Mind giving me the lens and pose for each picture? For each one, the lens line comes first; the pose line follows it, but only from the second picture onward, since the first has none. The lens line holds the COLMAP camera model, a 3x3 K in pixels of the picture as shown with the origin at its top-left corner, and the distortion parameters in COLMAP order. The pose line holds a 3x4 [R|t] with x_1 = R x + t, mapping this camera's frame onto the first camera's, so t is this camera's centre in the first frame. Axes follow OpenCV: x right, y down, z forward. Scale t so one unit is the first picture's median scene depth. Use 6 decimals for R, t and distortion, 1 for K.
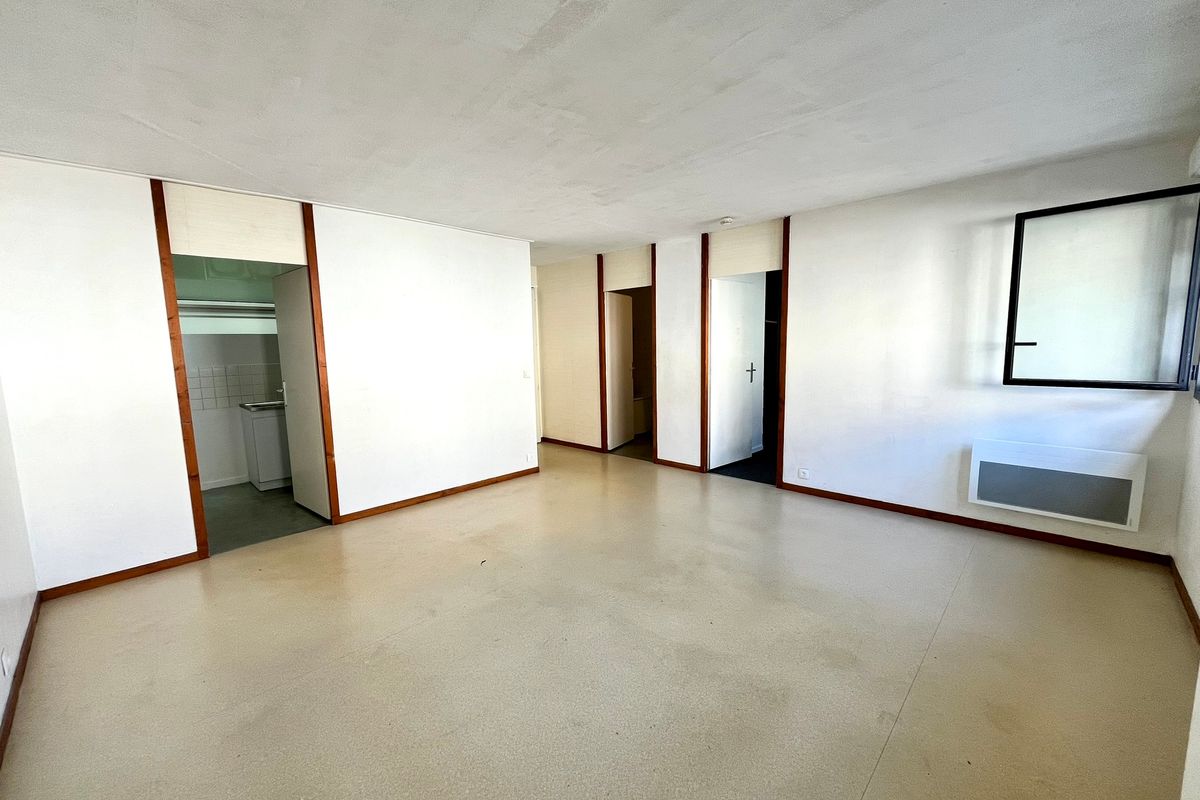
lens RADIAL K [[482.3, 0, 597.6], [0, 482.3, 401.9], [0, 0, 1]] dist [-0.000691, -0.000050]
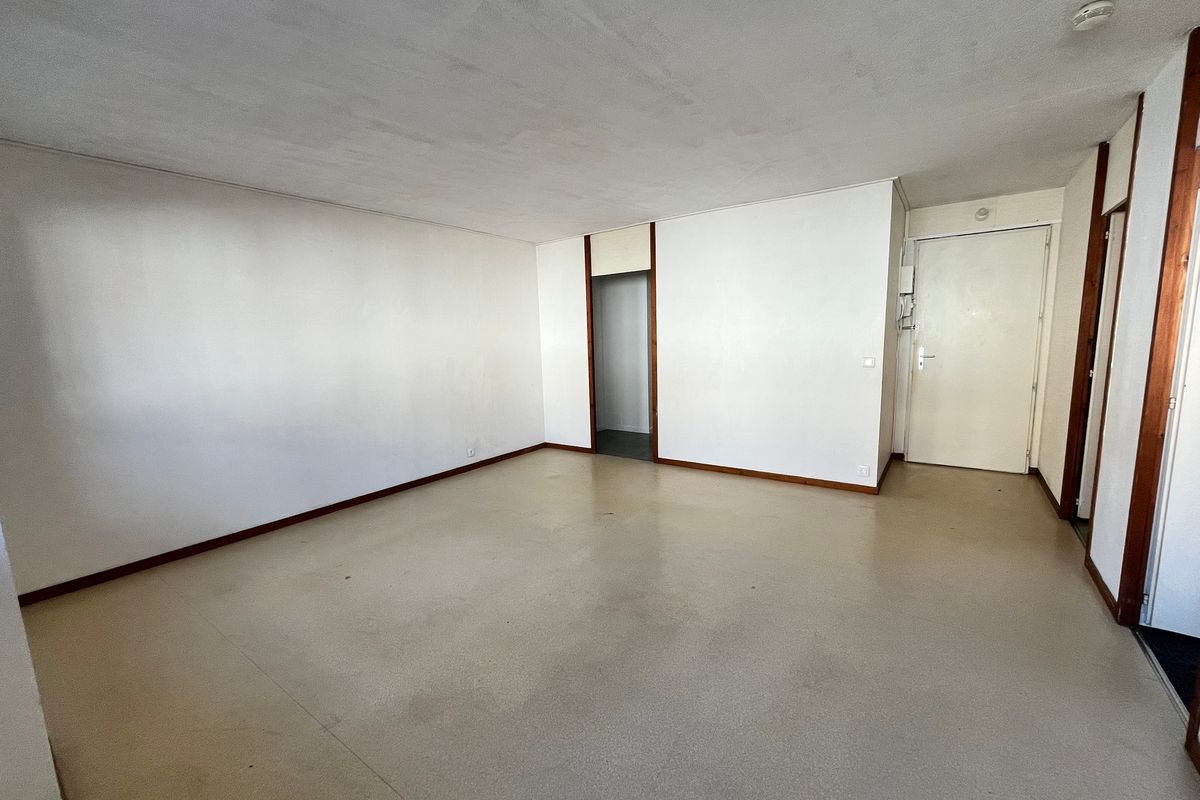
lens RADIAL K [[482.3, 0, 597.6], [0, 482.3, 401.9], [0, 0, 1]] dist [-0.000691, -0.000050]
pose [[0.146948, 0.155911, -0.976779, 0.776853], [-0.090953, 0.985446, 0.143611, -0.096274], [0.984954, 0.067738, 0.158990, 0.670441]]
